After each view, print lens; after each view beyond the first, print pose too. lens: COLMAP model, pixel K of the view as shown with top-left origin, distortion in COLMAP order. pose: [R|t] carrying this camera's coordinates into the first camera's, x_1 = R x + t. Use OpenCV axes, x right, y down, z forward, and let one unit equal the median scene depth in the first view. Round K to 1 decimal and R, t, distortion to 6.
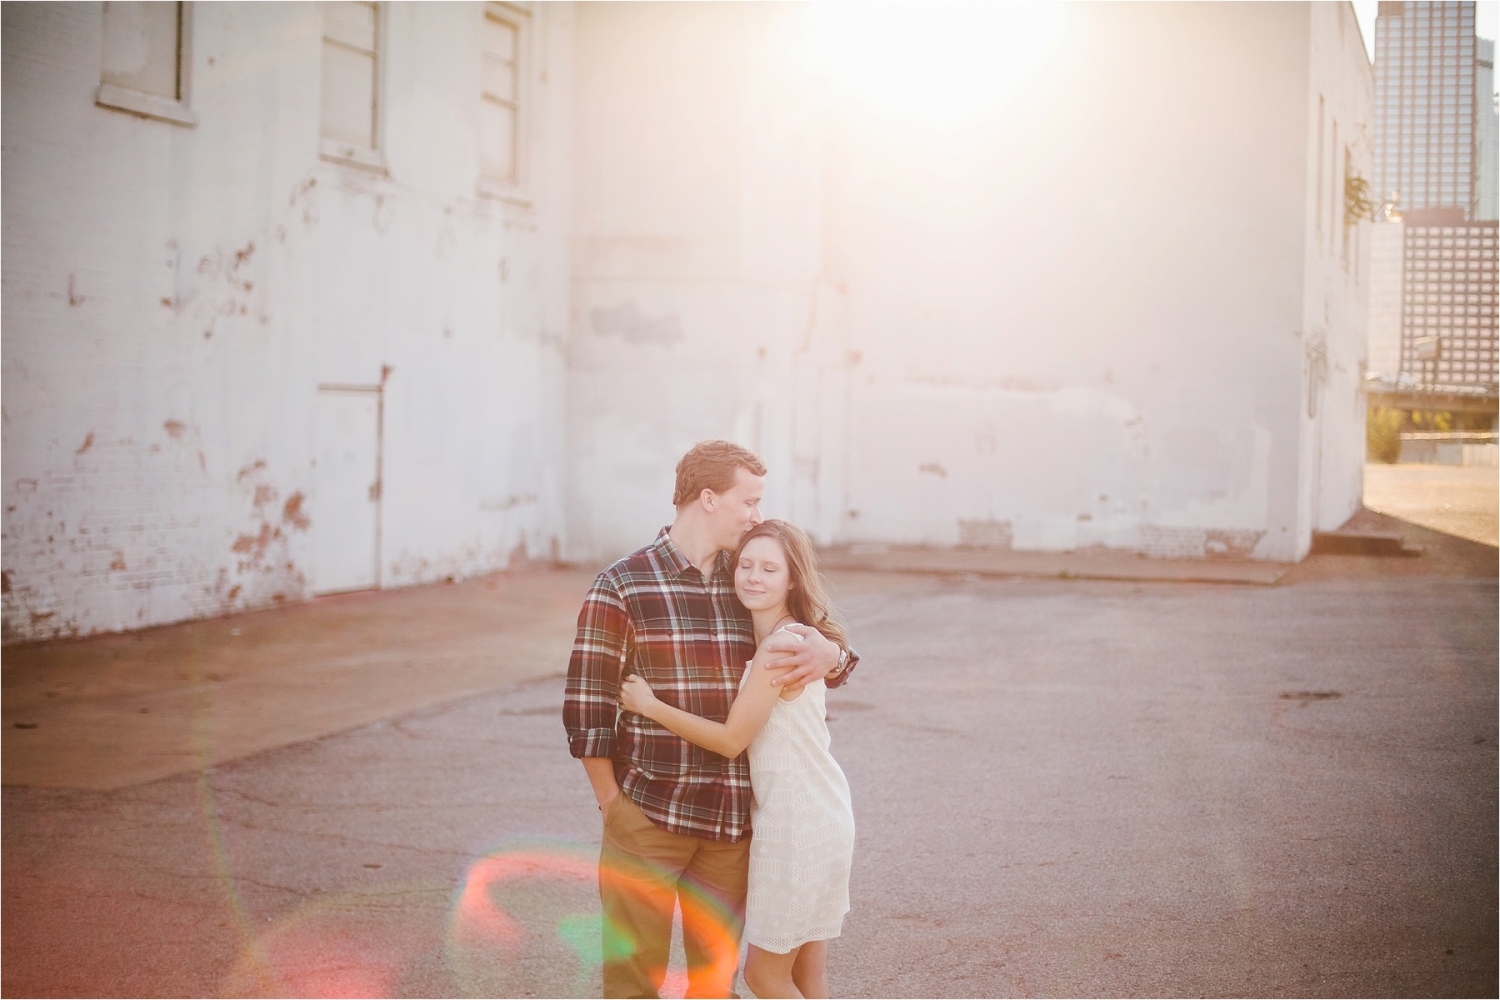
lens RADIAL K [[2132.9, 0, 750.0], [0, 2132.9, 500.0], [0, 0, 1]] dist [-0.152210, 0.158380]
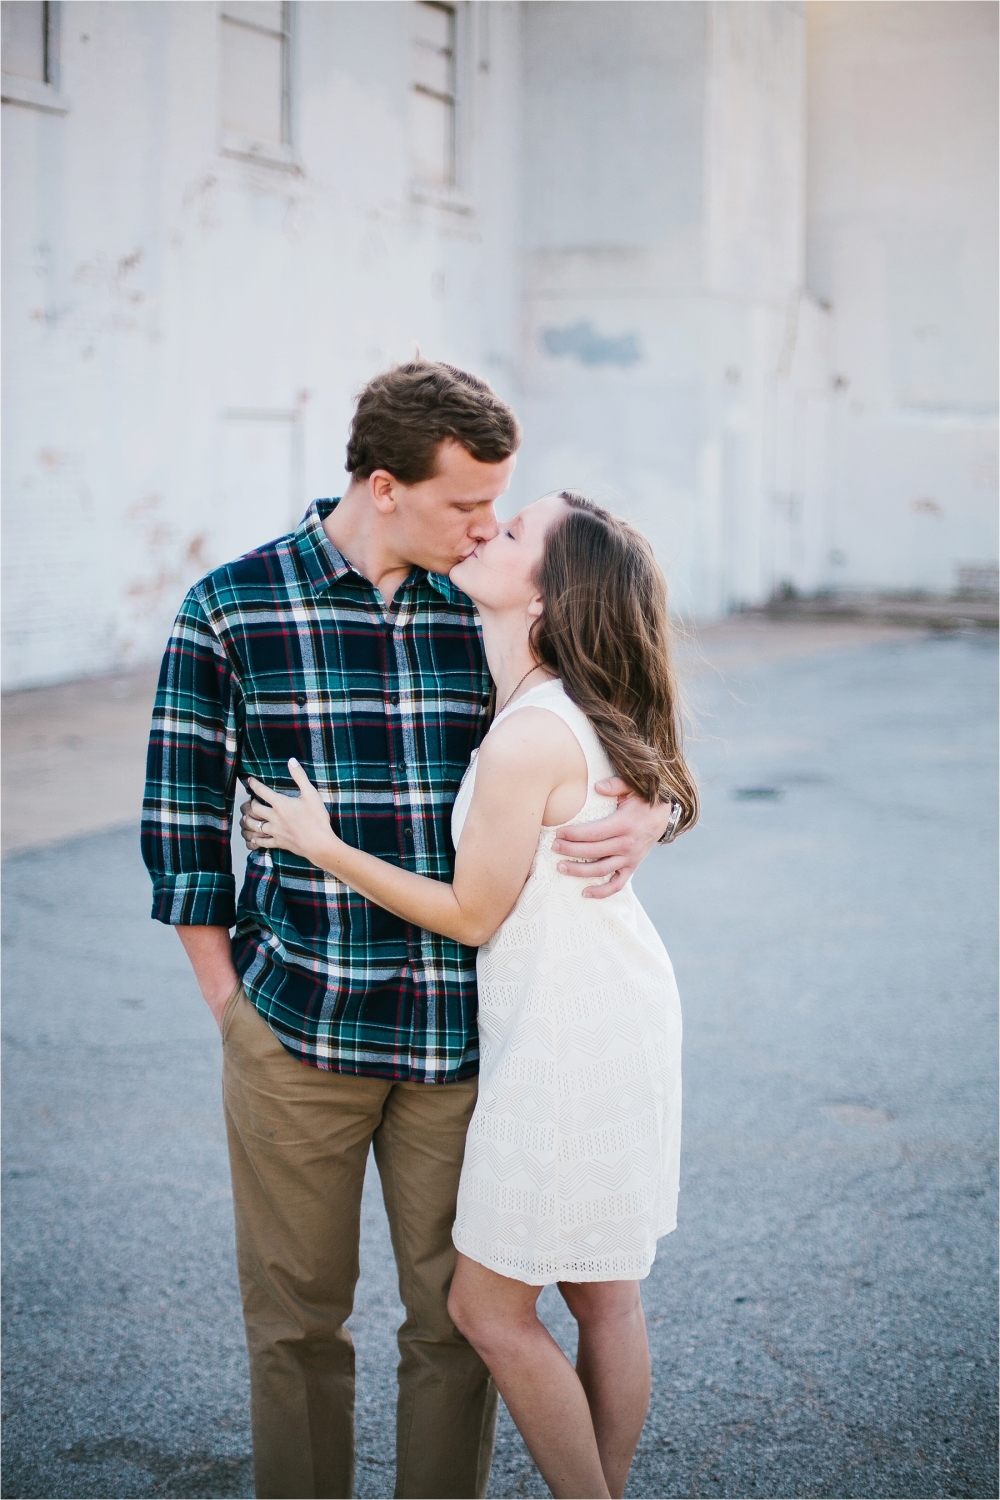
lens RADIAL K [[2177.7, 0, 500.0], [0, 2177.7, 621.8], [0, 0, 1]] dist [-0.004227, 0.002860]
pose [[0.993405, -0.007118, -0.114435, 0.017970], [0.010930, 0.999405, 0.032723, 0.006448], [0.114134, -0.033758, 0.992892, 0.115321]]
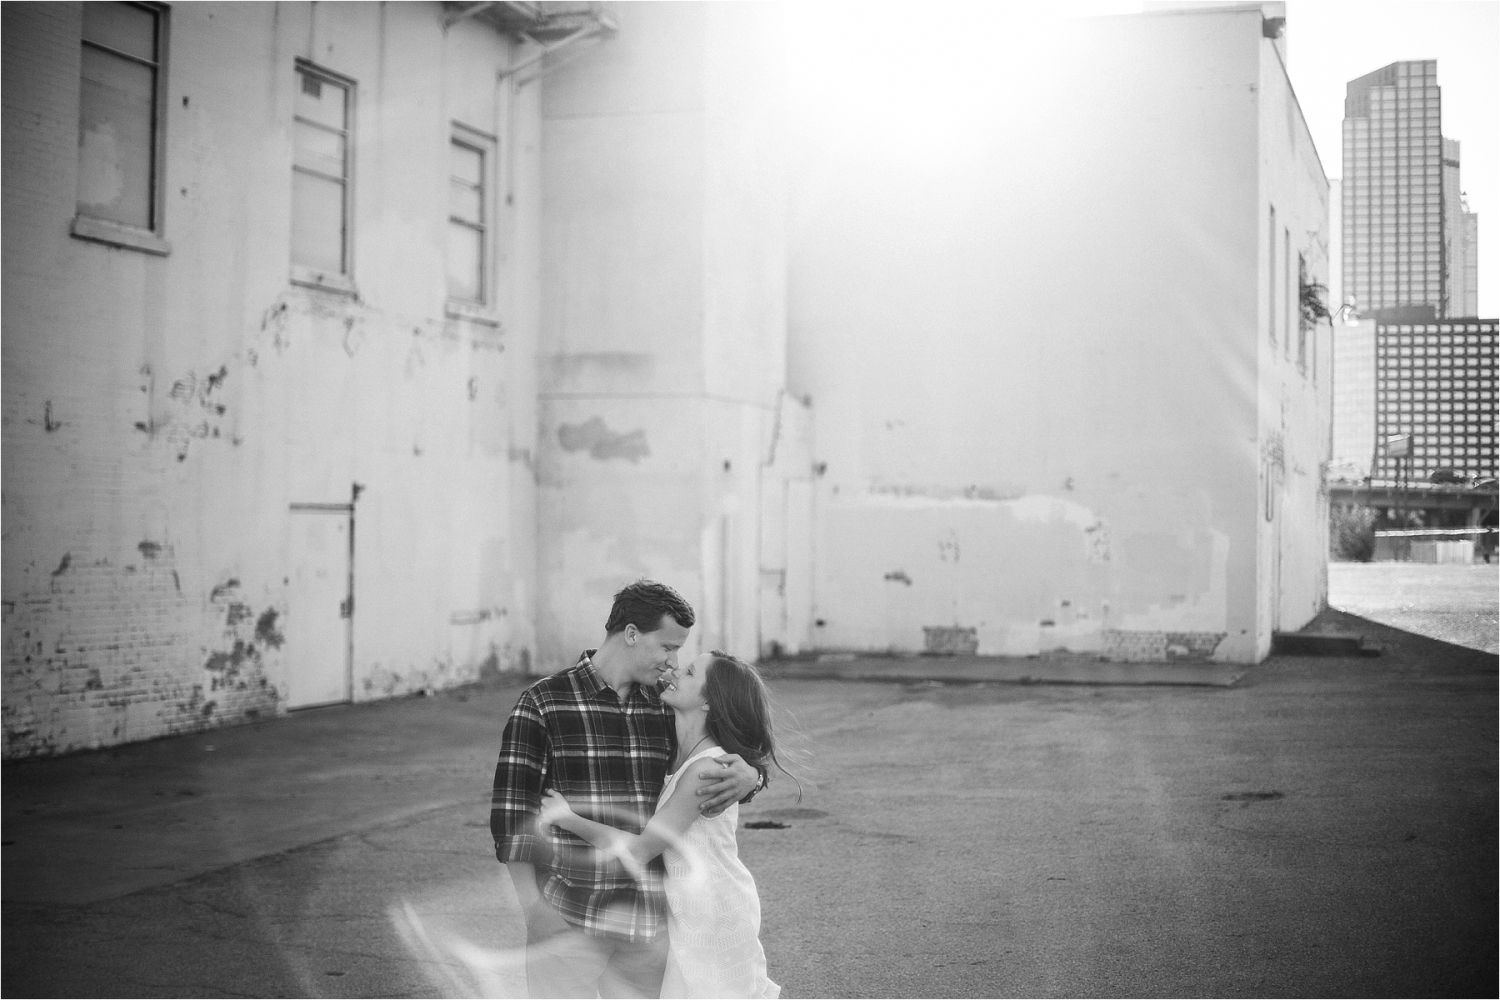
lens RADIAL K [[2127.0, 0, 728.3], [0, 2127.0, 499.8], [0, 0, 1]] dist [-0.148289, 0.136656]
pose [[0.999901, -0.014050, -0.000317, 0.008983], [0.014016, 0.998619, -0.050623, -0.002194], [0.001028, 0.050613, 0.998718, -0.021069]]
